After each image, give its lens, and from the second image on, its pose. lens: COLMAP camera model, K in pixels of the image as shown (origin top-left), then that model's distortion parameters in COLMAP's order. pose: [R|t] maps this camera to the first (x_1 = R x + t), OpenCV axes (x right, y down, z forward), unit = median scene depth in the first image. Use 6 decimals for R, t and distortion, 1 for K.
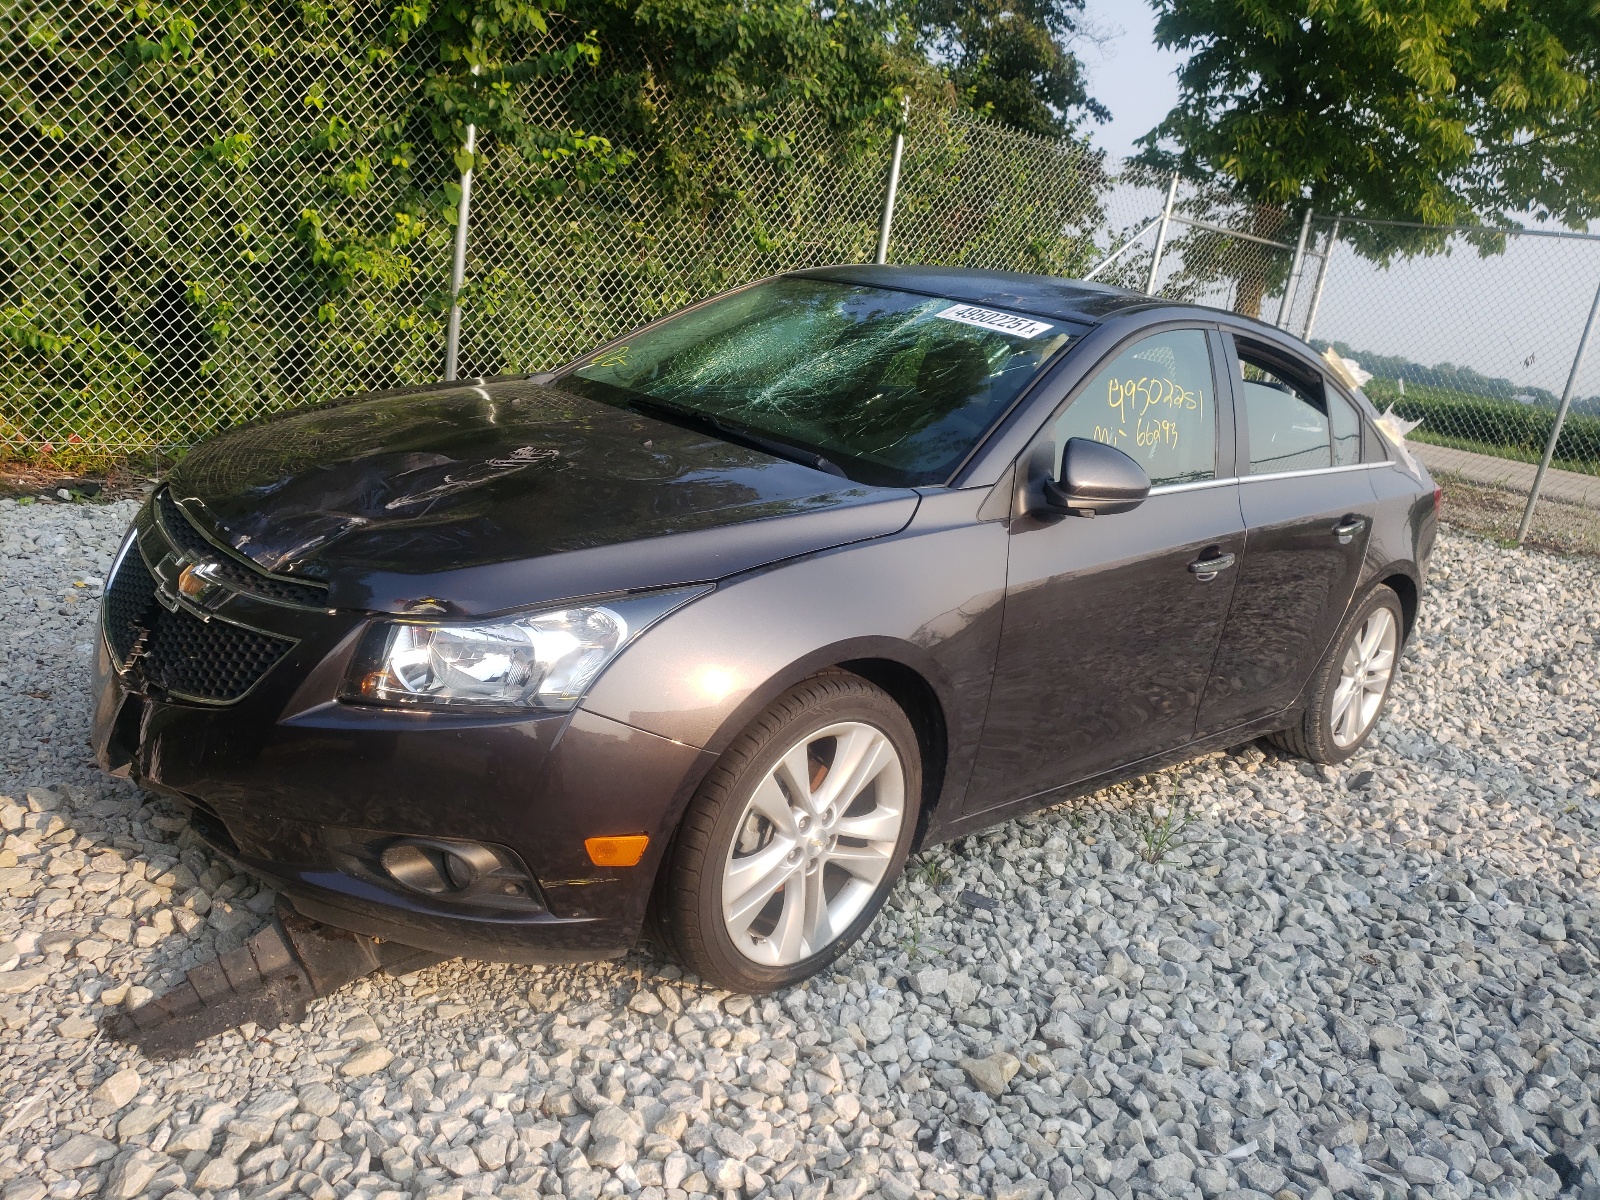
lens RADIAL K [[1271.6, 0, 800.0], [0, 1271.6, 600.0], [0, 0, 1]] dist [-0.012798, 0.058413]
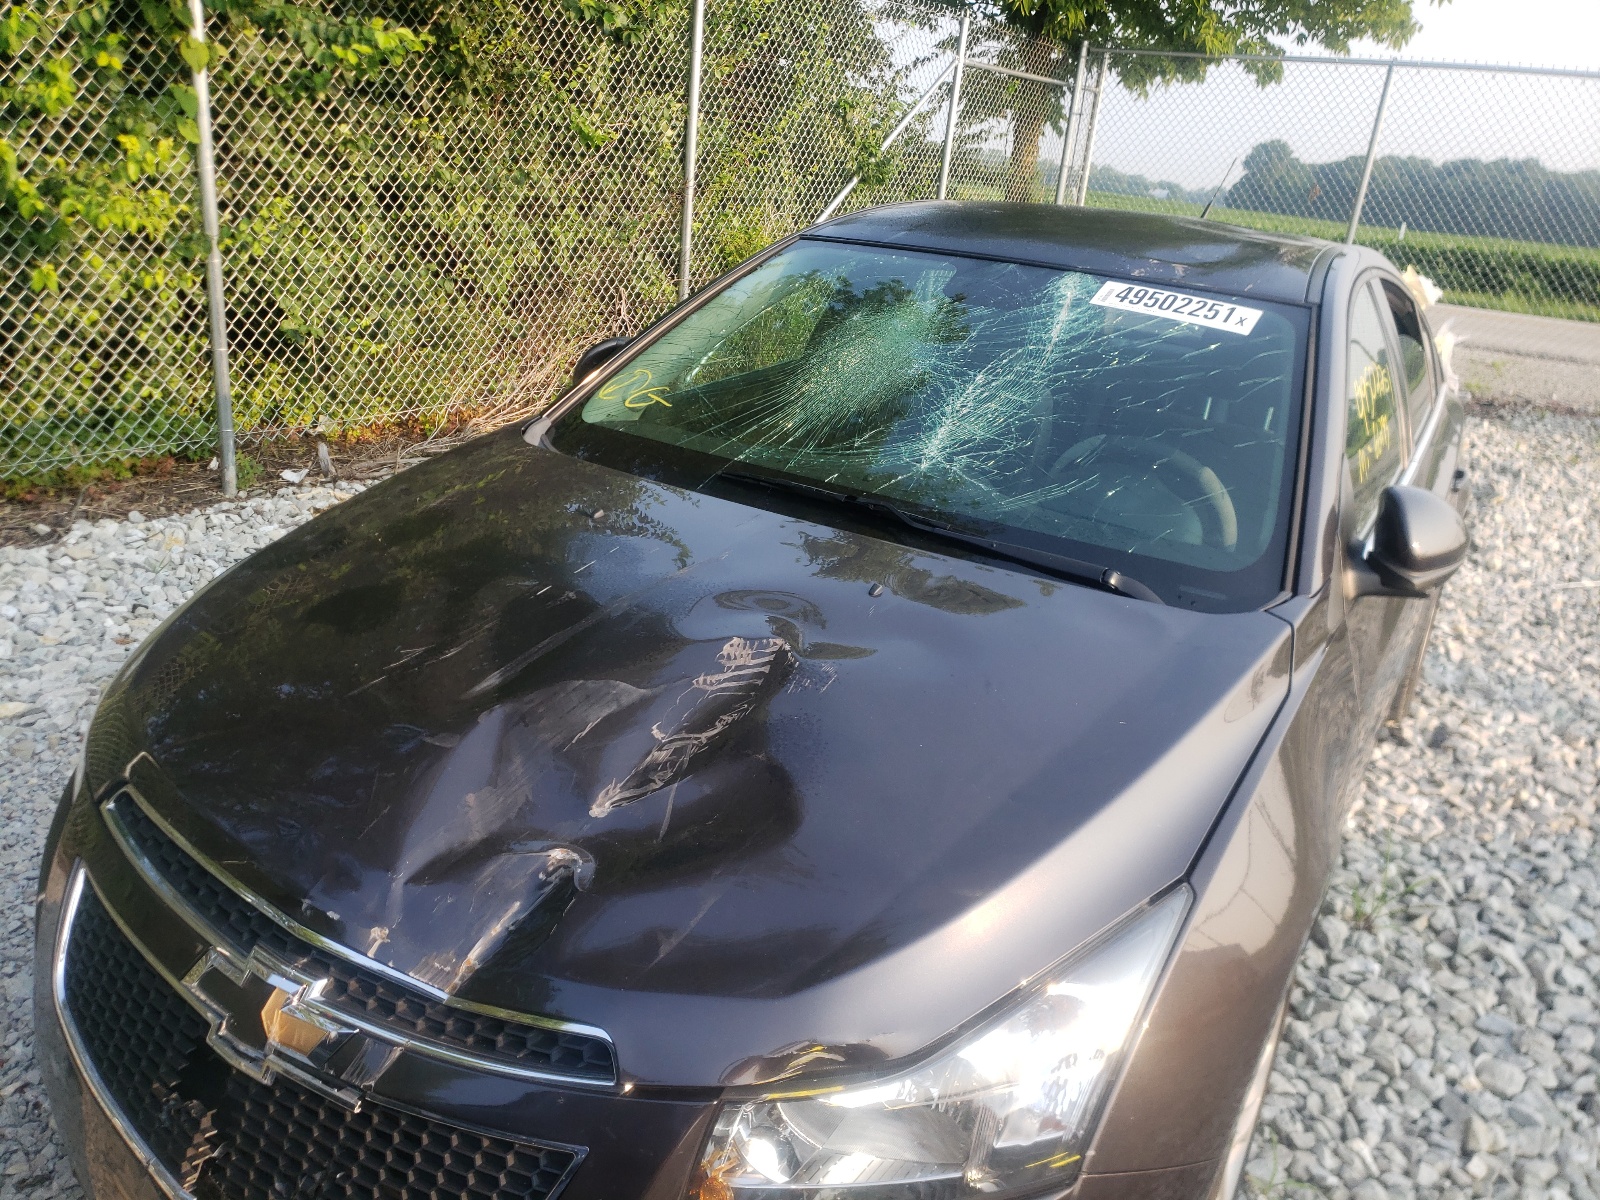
lens RADIAL K [[1271.6, 0, 800.0], [0, 1271.6, 600.0], [0, 0, 1]] dist [-0.012798, 0.058413]
pose [[0.966605, -0.142195, 0.213205, -0.117855], [0.115163, 0.984225, 0.134309, -0.082527], [-0.228939, -0.105271, 0.967732, 0.141638]]
